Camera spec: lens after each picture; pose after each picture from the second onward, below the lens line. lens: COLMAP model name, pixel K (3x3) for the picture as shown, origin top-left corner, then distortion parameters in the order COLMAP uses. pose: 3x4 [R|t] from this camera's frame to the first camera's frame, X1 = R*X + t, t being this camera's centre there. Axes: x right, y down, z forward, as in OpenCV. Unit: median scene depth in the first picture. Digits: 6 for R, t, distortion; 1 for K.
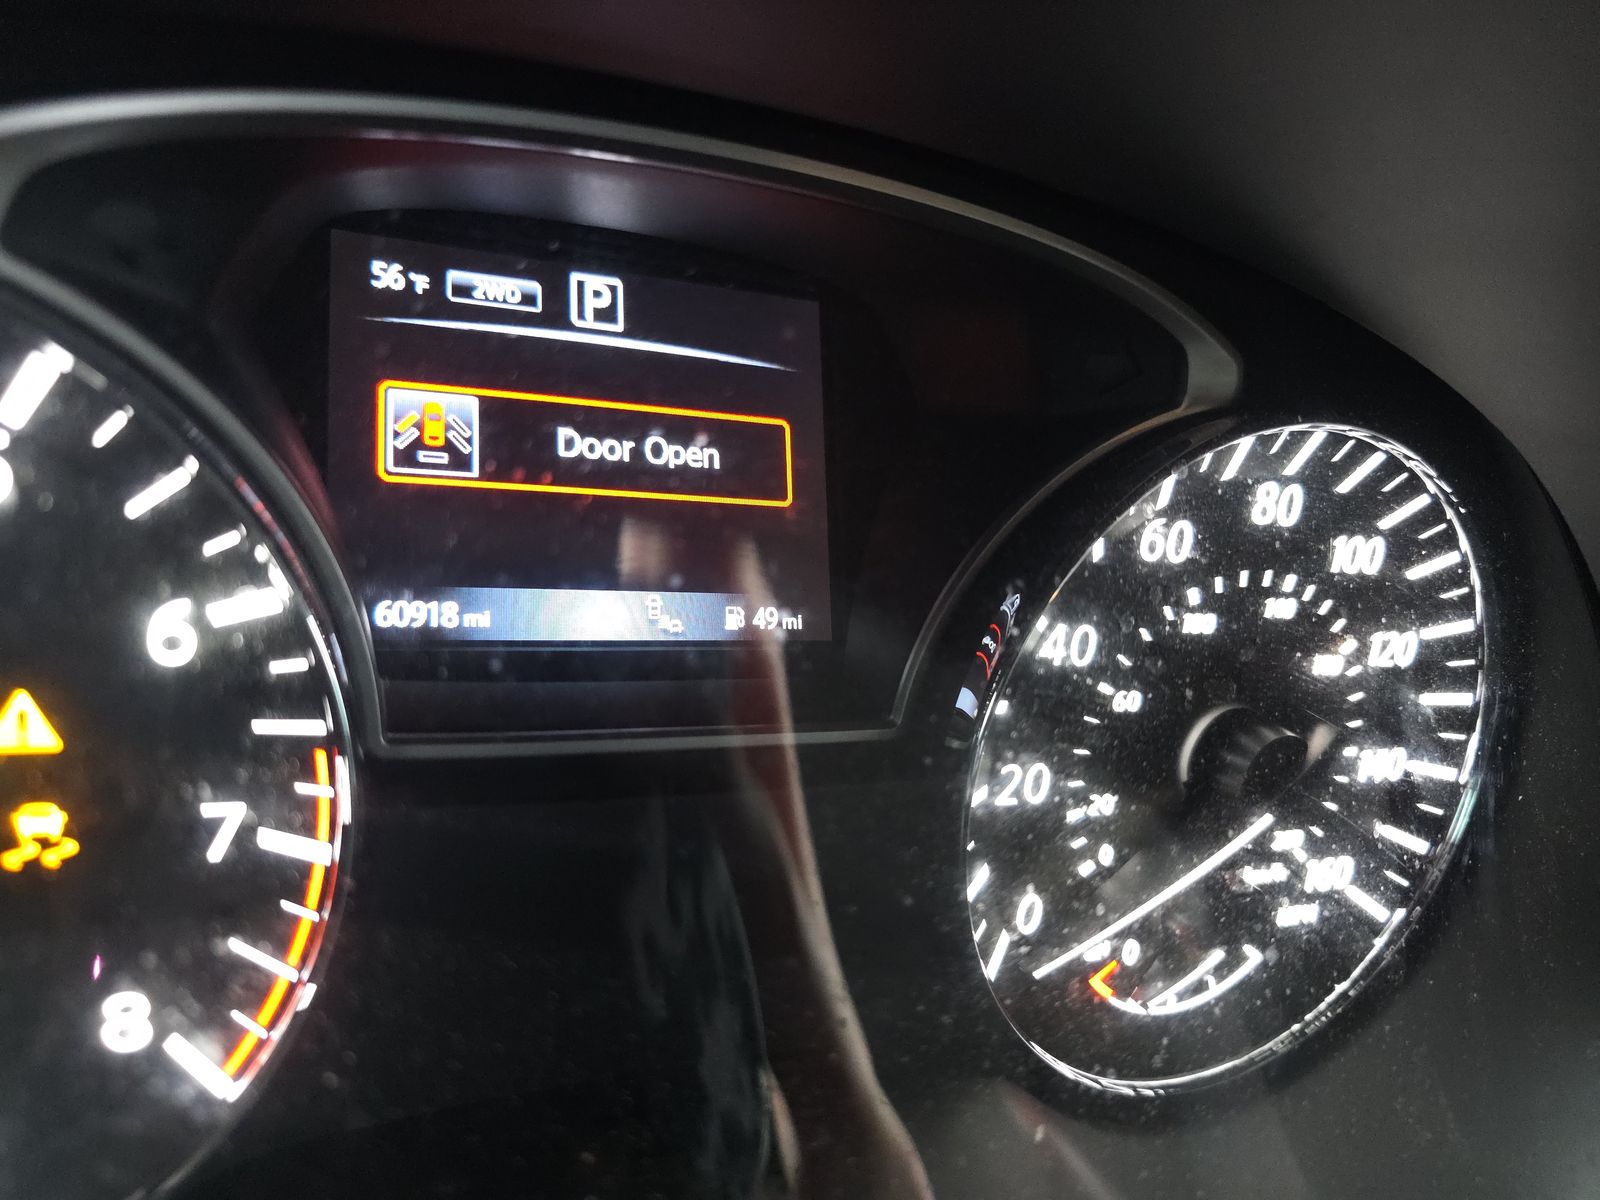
lens RADIAL K [[1116.8, 0, 770.8], [0, 1116.8, 590.7], [0, 0, 1]] dist [0.011743, -0.007513]
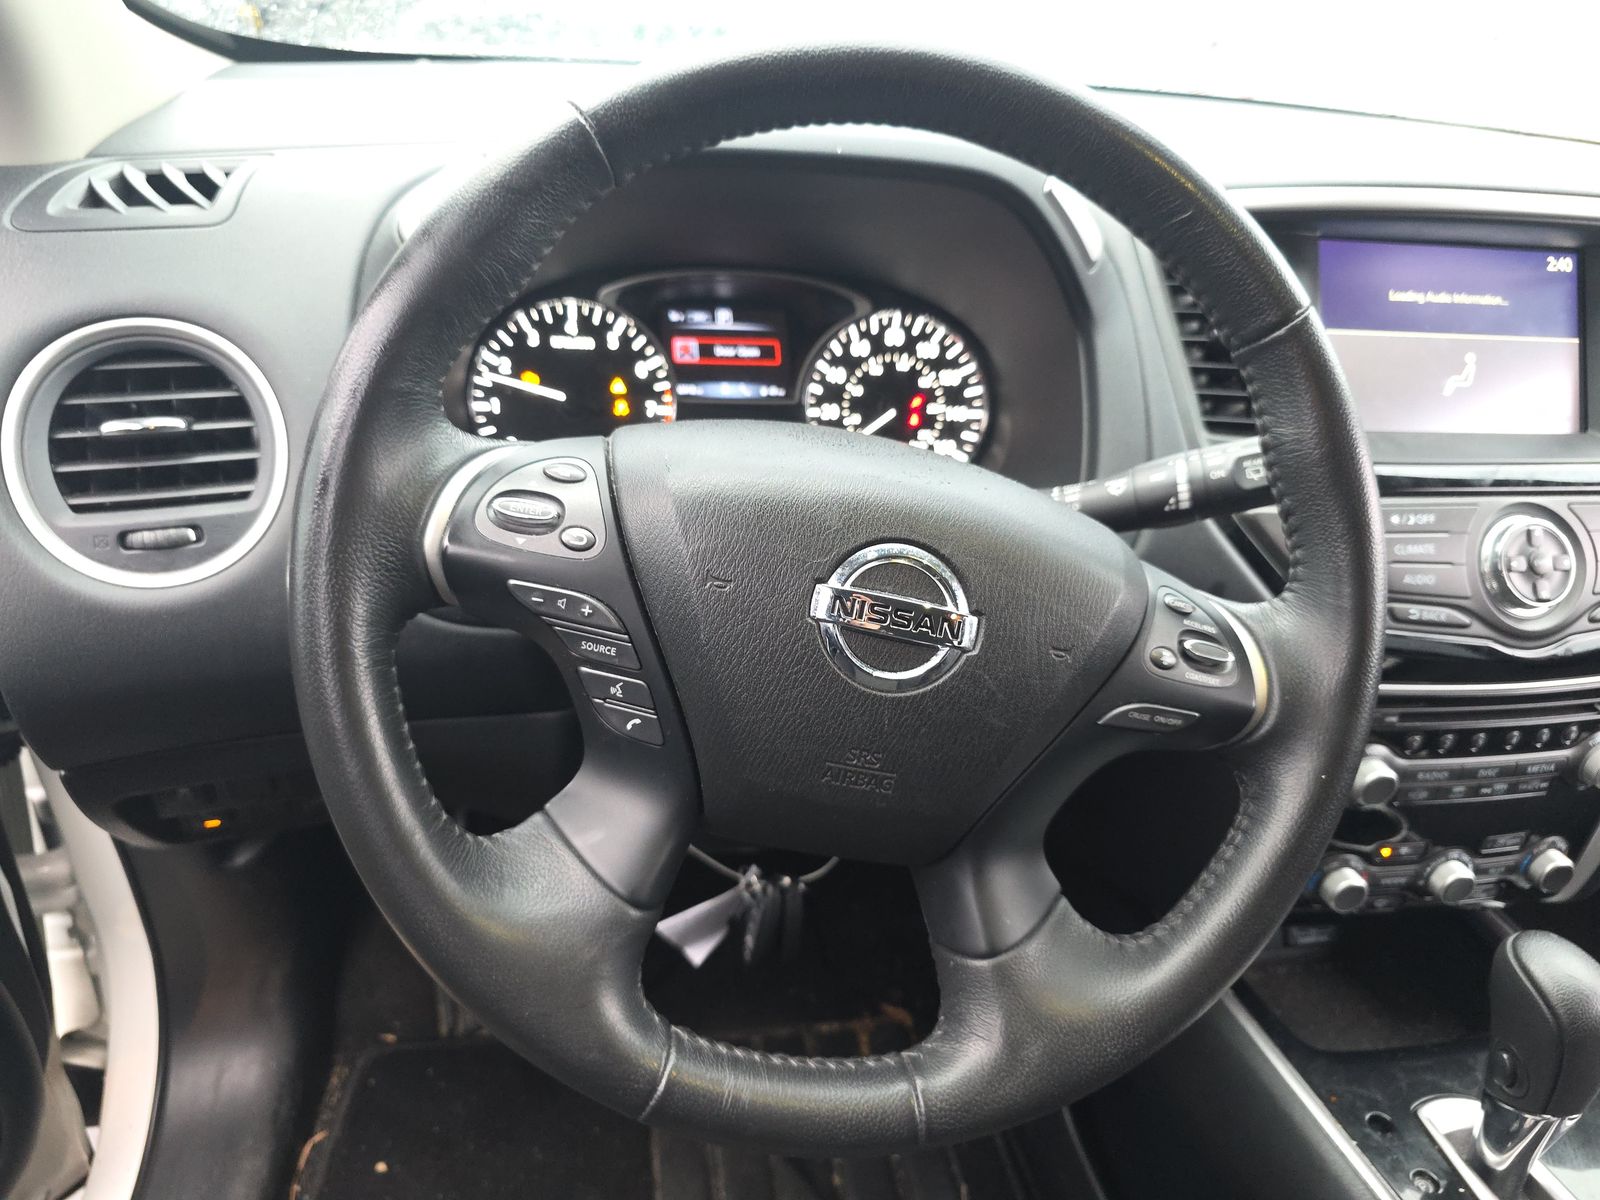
lens RADIAL K [[1095.3, 0, 800.1], [0, 1095.3, 591.1], [0, 0, 1]] dist [0.029576, -0.039139]
pose [[0.968276, -0.106361, -0.226119, 0.915492], [0.077786, 0.988227, -0.131747, 1.281193], [0.237469, 0.109979, 0.965149, -2.680609]]
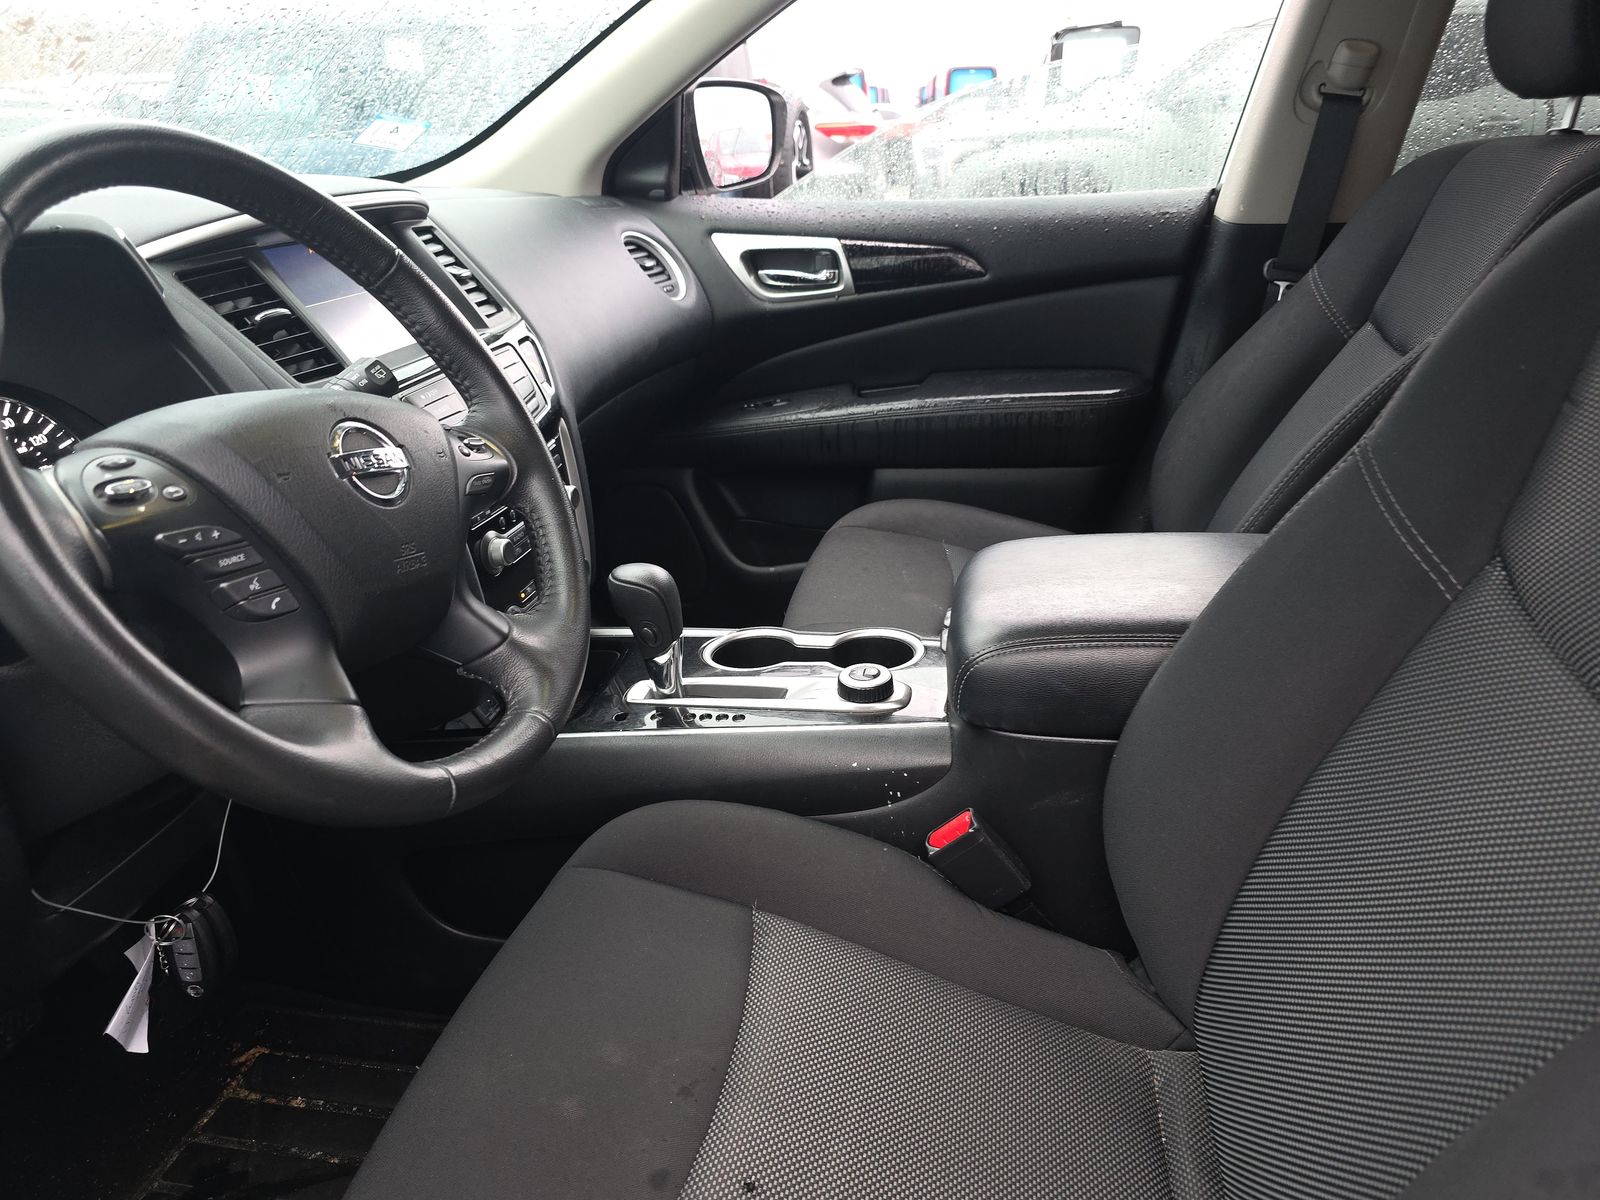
lens RADIAL K [[1089.7, 0, 801.6], [0, 1089.7, 630.4], [0, 0, 1]] dist [0.074456, -0.088930]
pose [[0.479278, -0.611118, 0.629943, -1.143157], [0.627070, 0.740617, 0.241392, 1.457286], [-0.614065, 0.279324, 0.738175, -3.750388]]
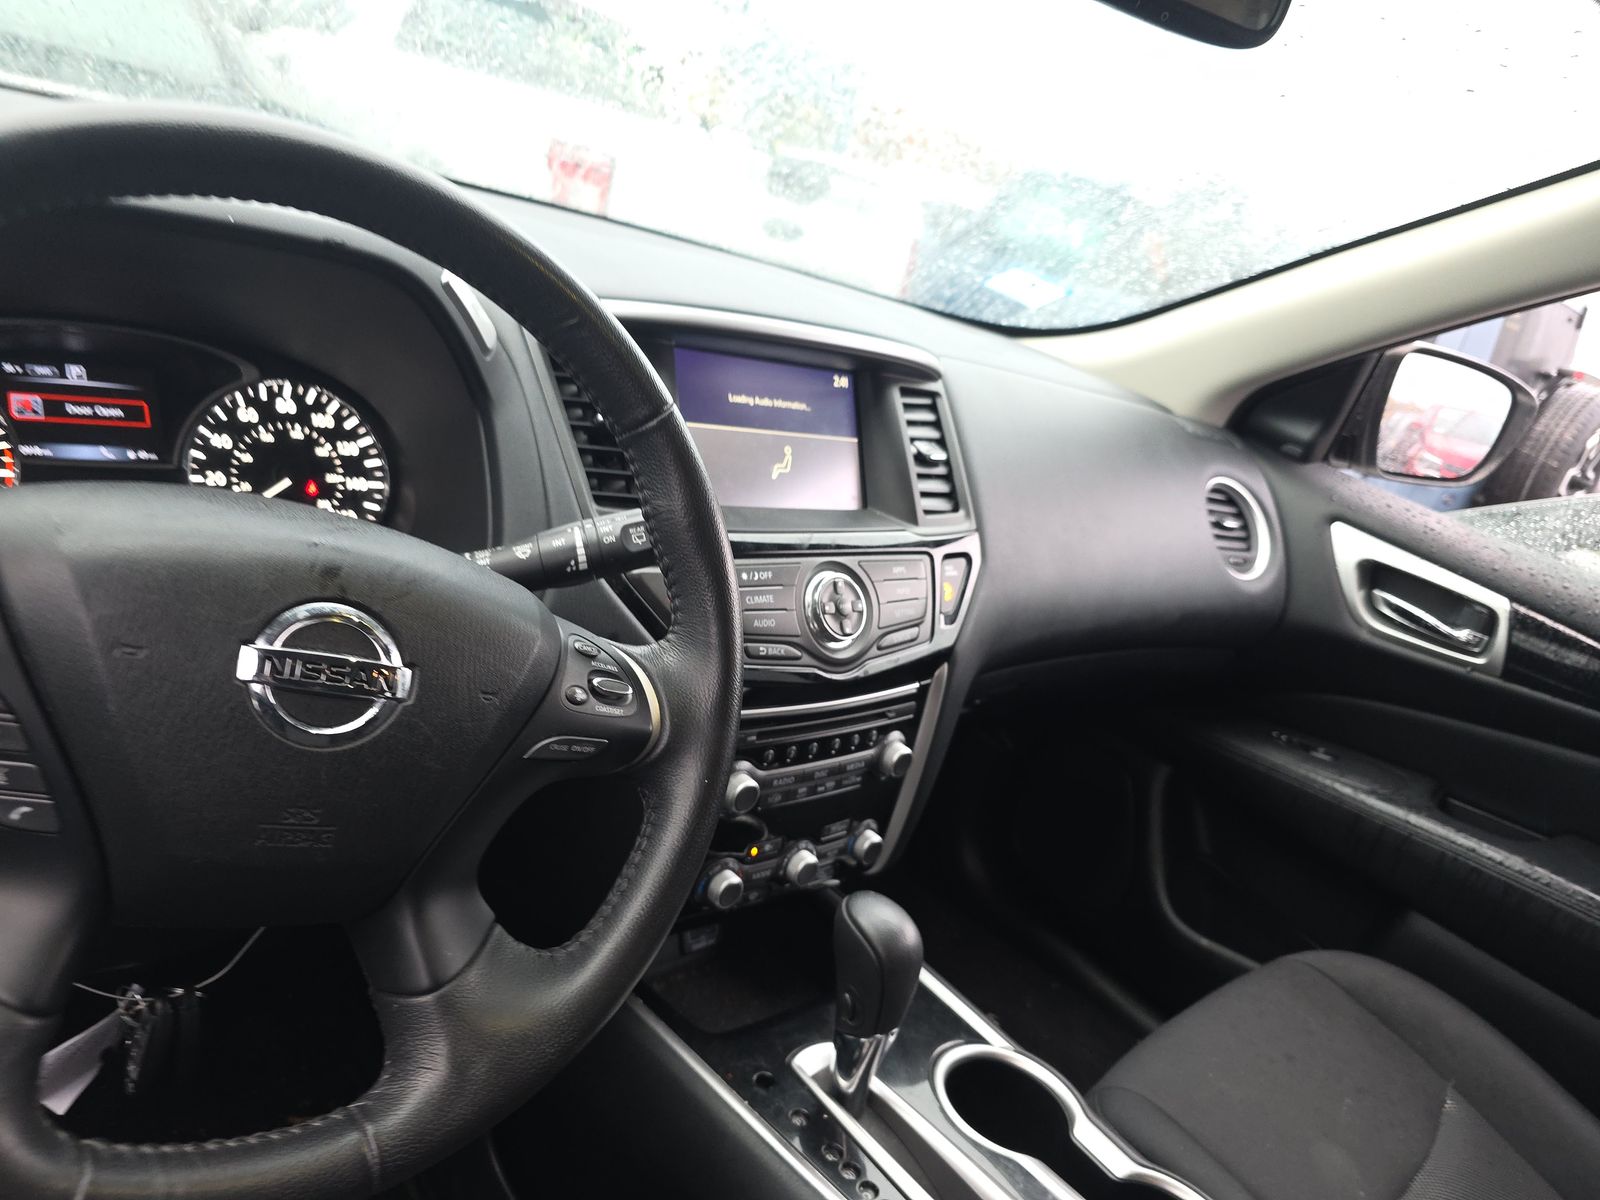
lens RADIAL K [[1095.3, 0, 800.1], [0, 1095.3, 591.1], [0, 0, 1]] dist [0.029576, -0.039139]
pose [[0.937127, -0.151606, 0.314338, 0.831100], [0.198188, 0.972570, -0.121777, 1.358262], [-0.287253, 0.176419, 0.941468, -2.961245]]
